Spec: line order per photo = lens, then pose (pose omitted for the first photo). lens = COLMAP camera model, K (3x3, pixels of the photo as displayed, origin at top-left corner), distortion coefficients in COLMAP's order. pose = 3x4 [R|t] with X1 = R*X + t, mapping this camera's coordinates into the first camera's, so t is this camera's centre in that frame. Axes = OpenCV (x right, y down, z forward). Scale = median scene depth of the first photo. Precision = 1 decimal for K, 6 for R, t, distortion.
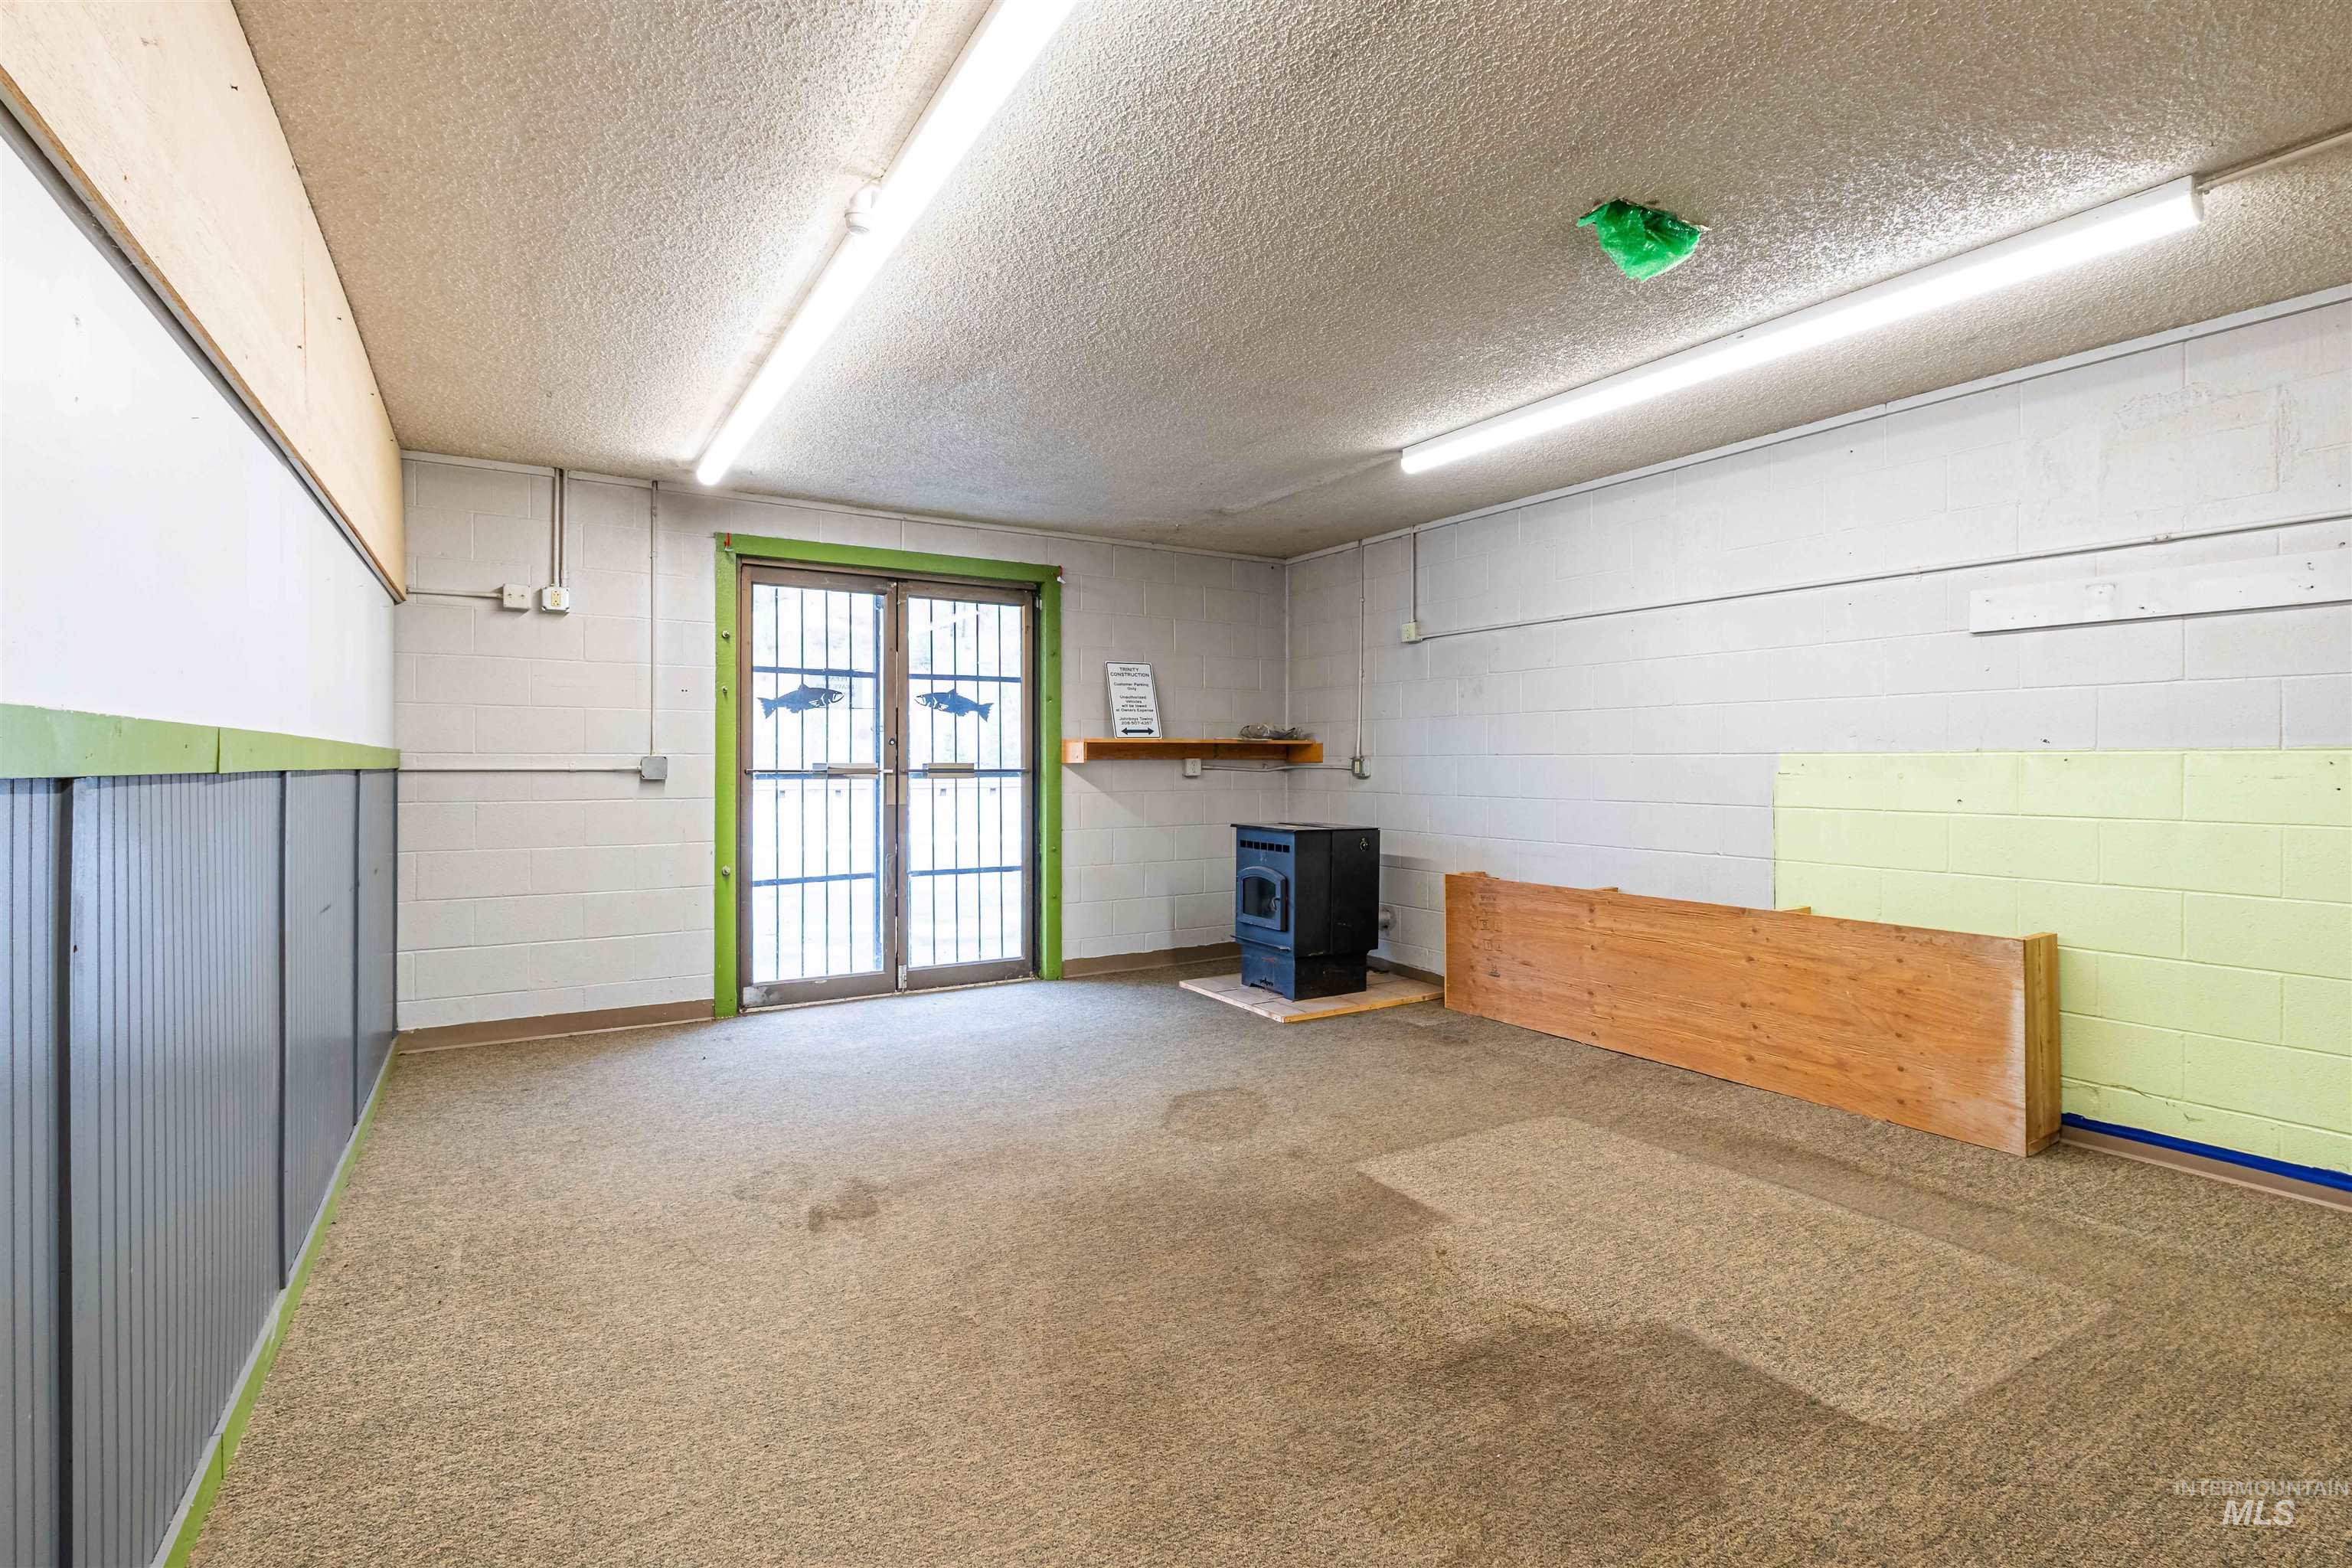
lens RADIAL K [[1083.0, 0, 1171.2], [0, 1083.0, 773.6], [0, 0, 1]] dist [-0.003790, 0.000163]
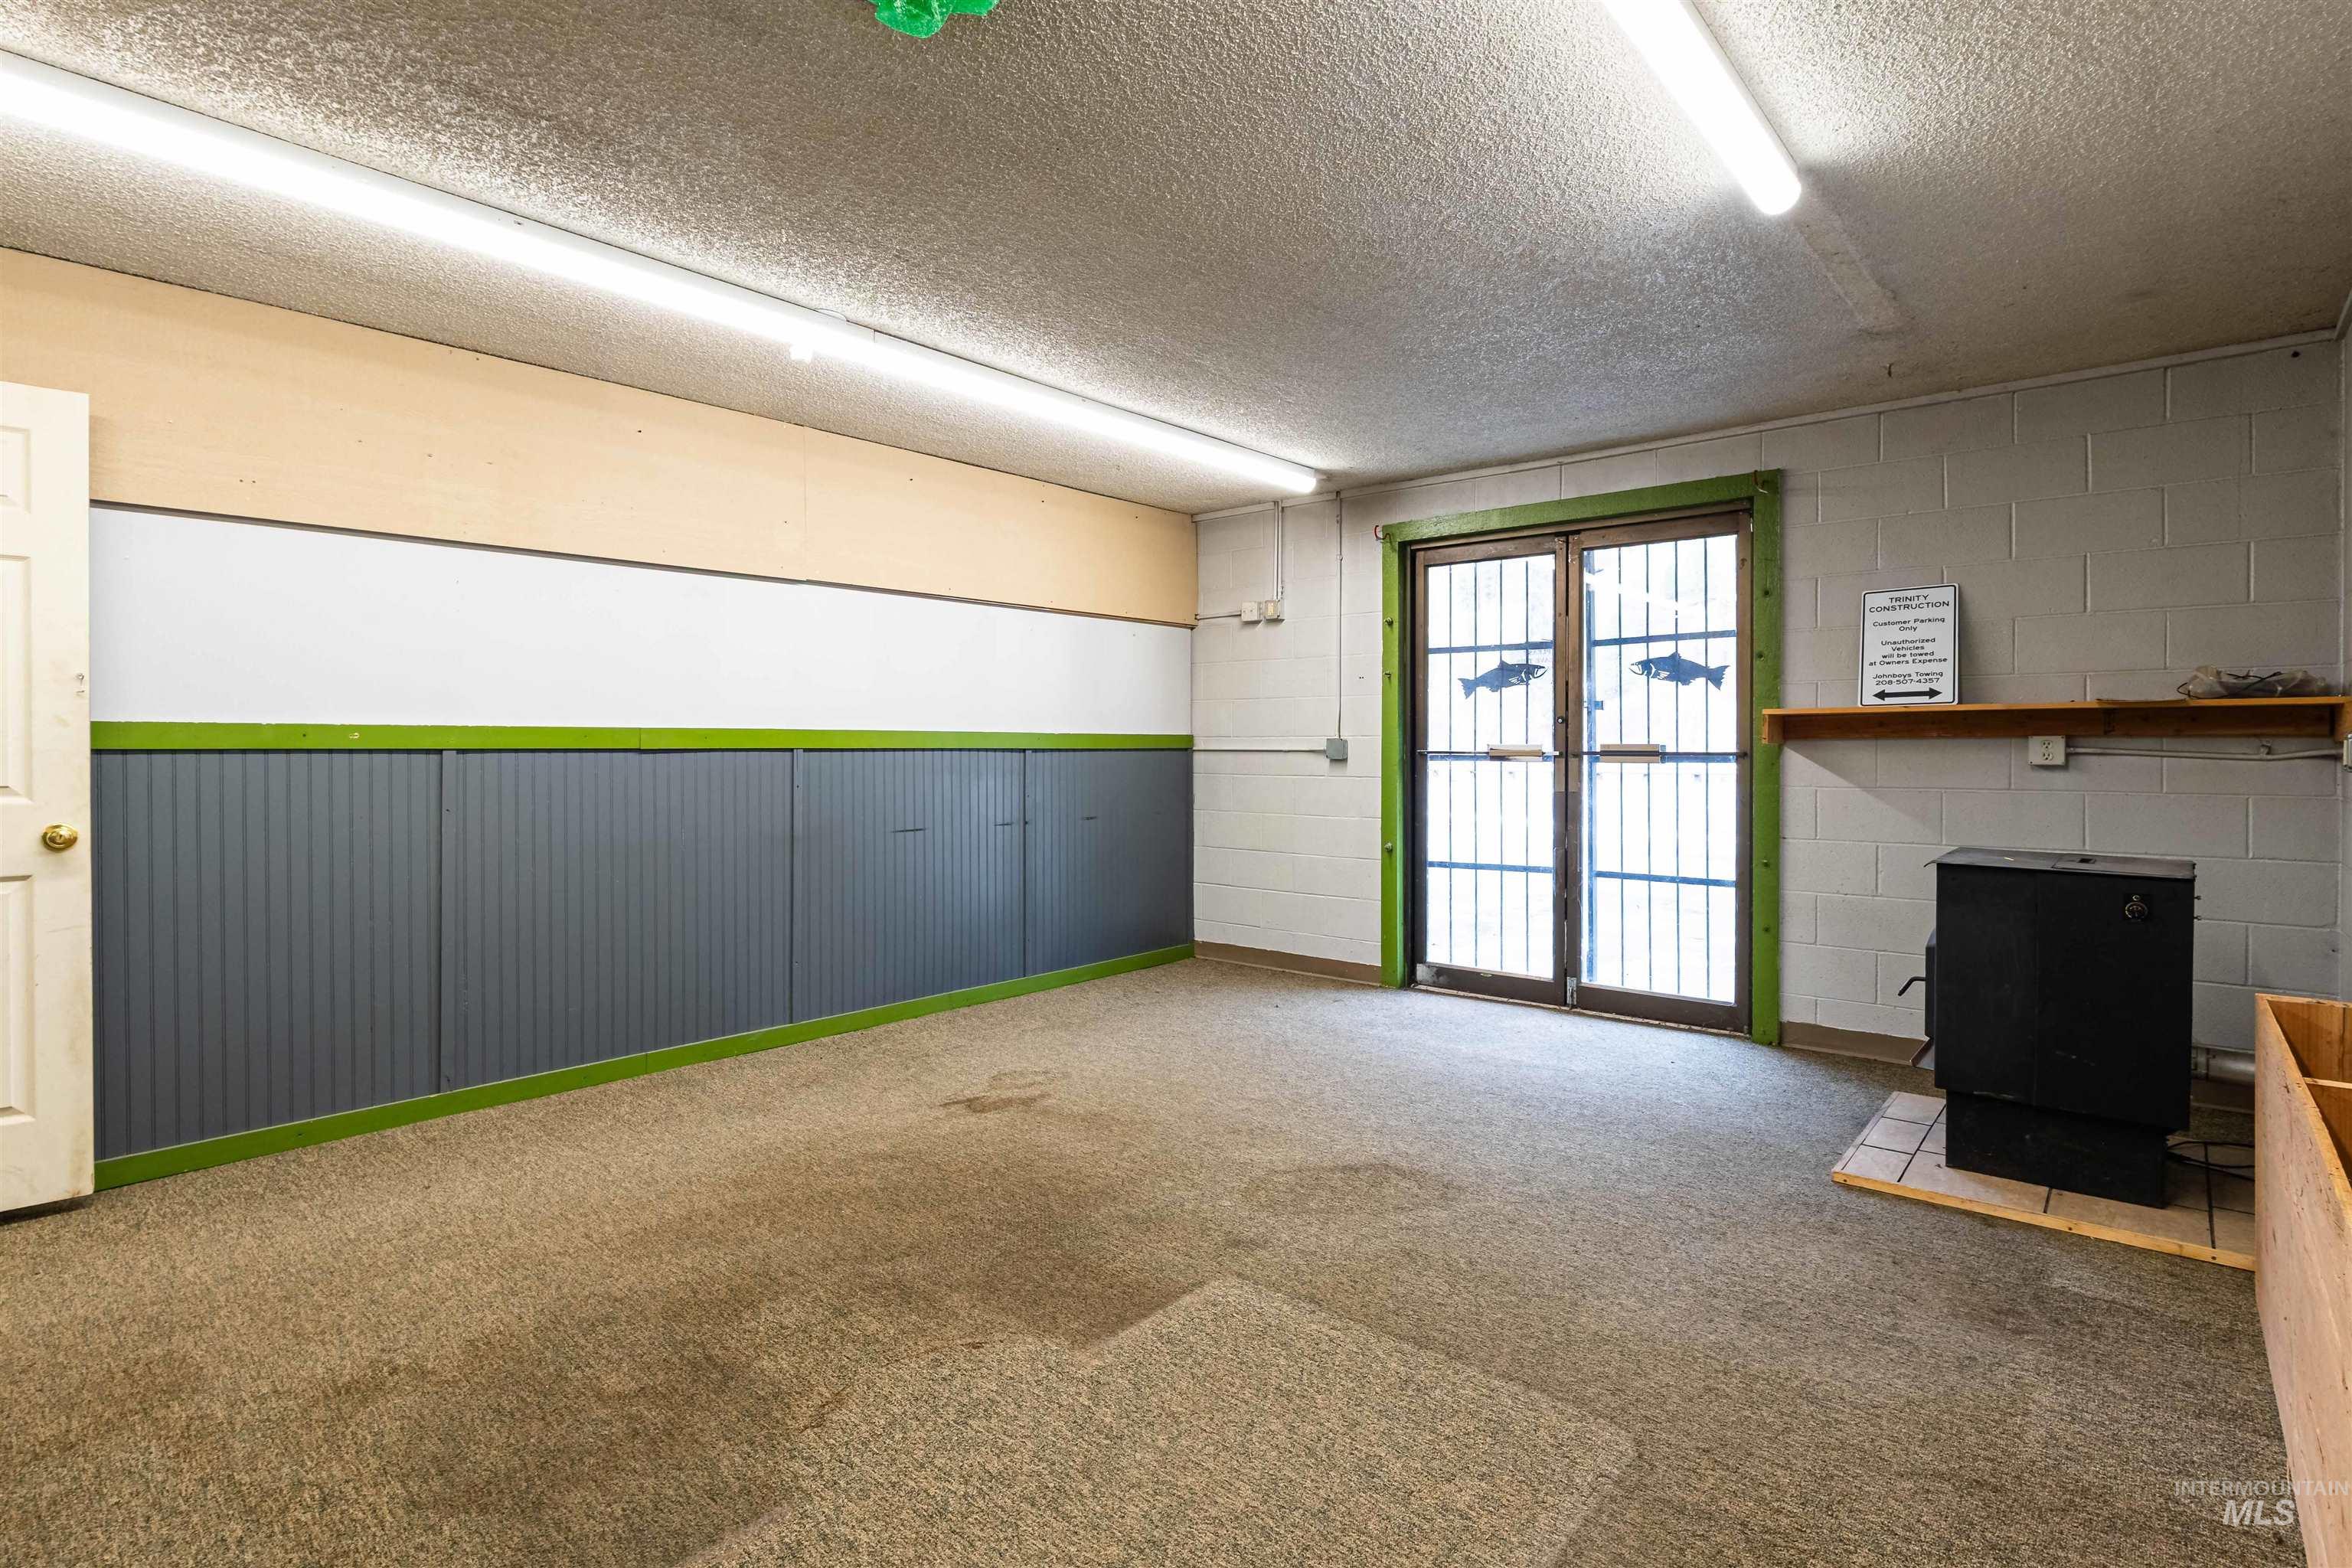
lens RADIAL K [[1145.3, 0, 1171.1], [0, 1145.3, 764.5], [0, 0, 1]] dist [-0.003522, -0.000187]
pose [[0.311127, 0.015616, -0.950240, 0.542958], [-0.008166, 0.999872, 0.013758, -0.003633], [0.950333, 0.003479, 0.311215, 0.426798]]
